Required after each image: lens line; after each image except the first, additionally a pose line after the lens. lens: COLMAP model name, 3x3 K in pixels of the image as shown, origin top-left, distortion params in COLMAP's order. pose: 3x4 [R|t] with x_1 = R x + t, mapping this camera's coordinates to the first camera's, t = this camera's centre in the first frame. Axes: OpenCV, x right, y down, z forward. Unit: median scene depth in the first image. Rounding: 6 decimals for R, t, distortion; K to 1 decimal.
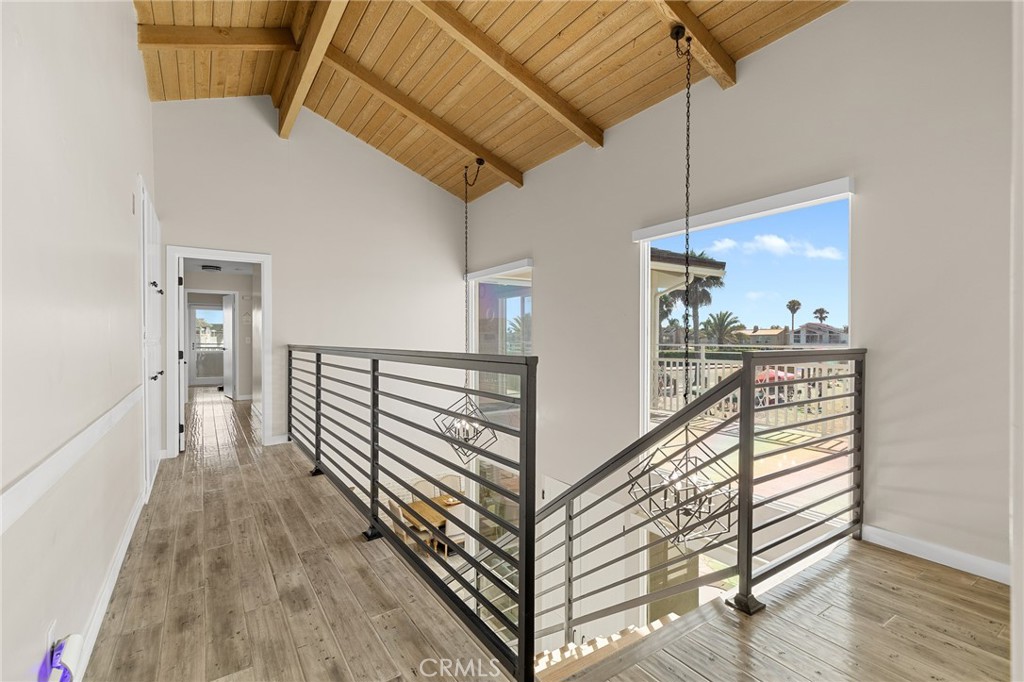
lens RADIAL K [[468.0, 0, 512.0], [0, 468.0, 340.0], [0, 0, 1]] dist [0.002288, 0.000897]
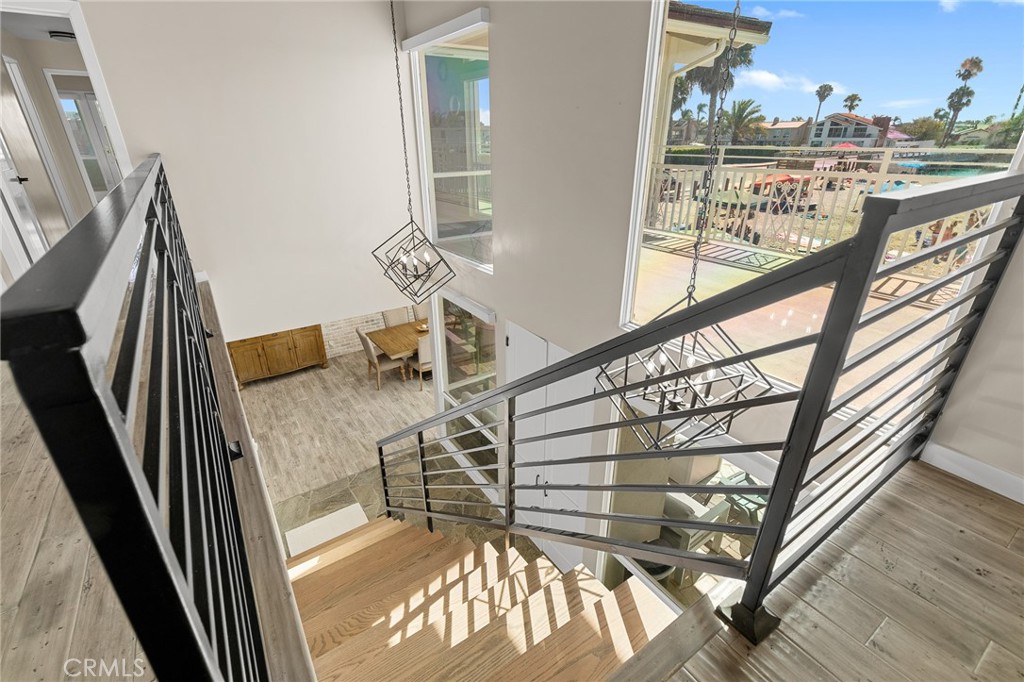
lens RADIAL K [[468.0, 0, 512.0], [0, 468.0, 340.0], [0, 0, 1]] dist [0.002288, 0.000897]
pose [[0.999934, -0.010435, 0.004795, 0.050584], [0.007660, 0.917139, 0.398494, -0.006968], [-0.008556, -0.398431, 0.917159, 0.158294]]
